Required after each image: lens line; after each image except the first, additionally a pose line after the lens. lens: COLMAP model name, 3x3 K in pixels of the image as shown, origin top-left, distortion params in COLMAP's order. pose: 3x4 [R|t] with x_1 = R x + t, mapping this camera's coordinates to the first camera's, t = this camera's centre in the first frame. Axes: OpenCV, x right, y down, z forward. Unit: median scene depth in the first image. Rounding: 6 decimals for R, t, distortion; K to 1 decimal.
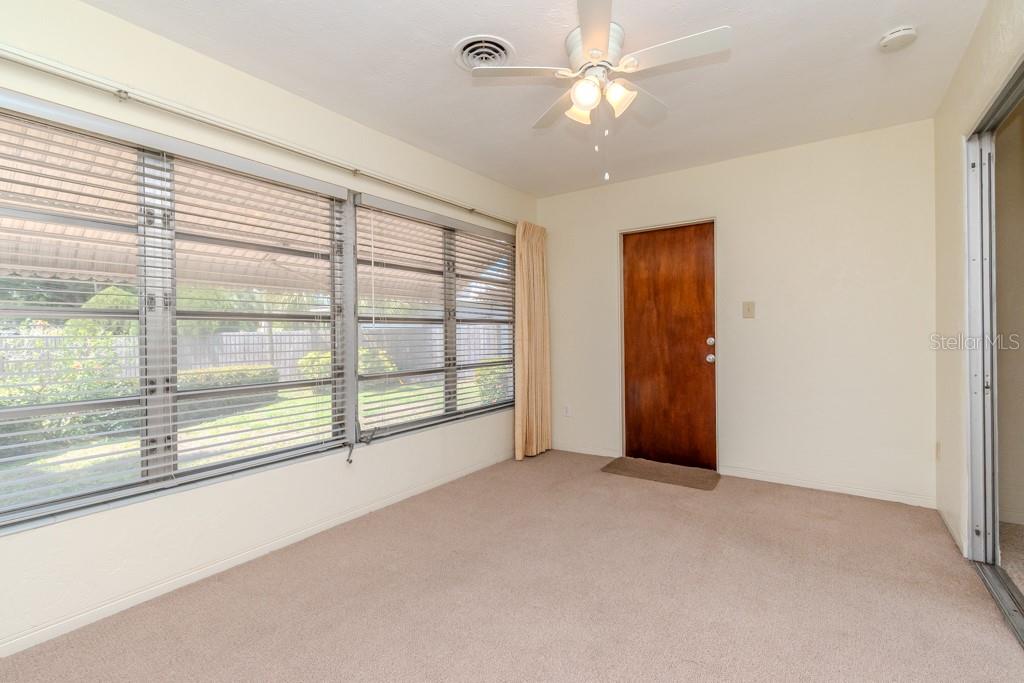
lens RADIAL K [[458.1, 0, 504.0], [0, 458.1, 335.9], [0, 0, 1]] dist [0.008865, -0.006260]
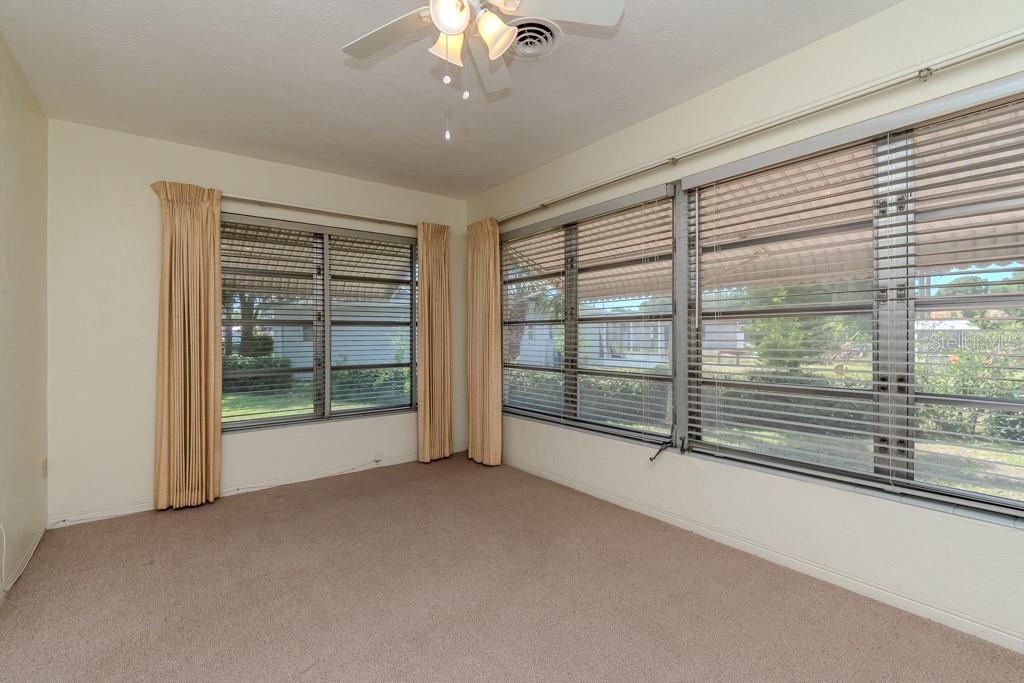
lens RADIAL K [[458.1, 0, 503.9], [0, 458.1, 340.7], [0, 0, 1]] dist [0.008865, -0.006260]
pose [[-0.299017, 0.023739, -0.953953, 0.401386], [0.006926, 0.999718, 0.022707, -0.006484], [0.954223, 0.000183, -0.299097, 0.552038]]
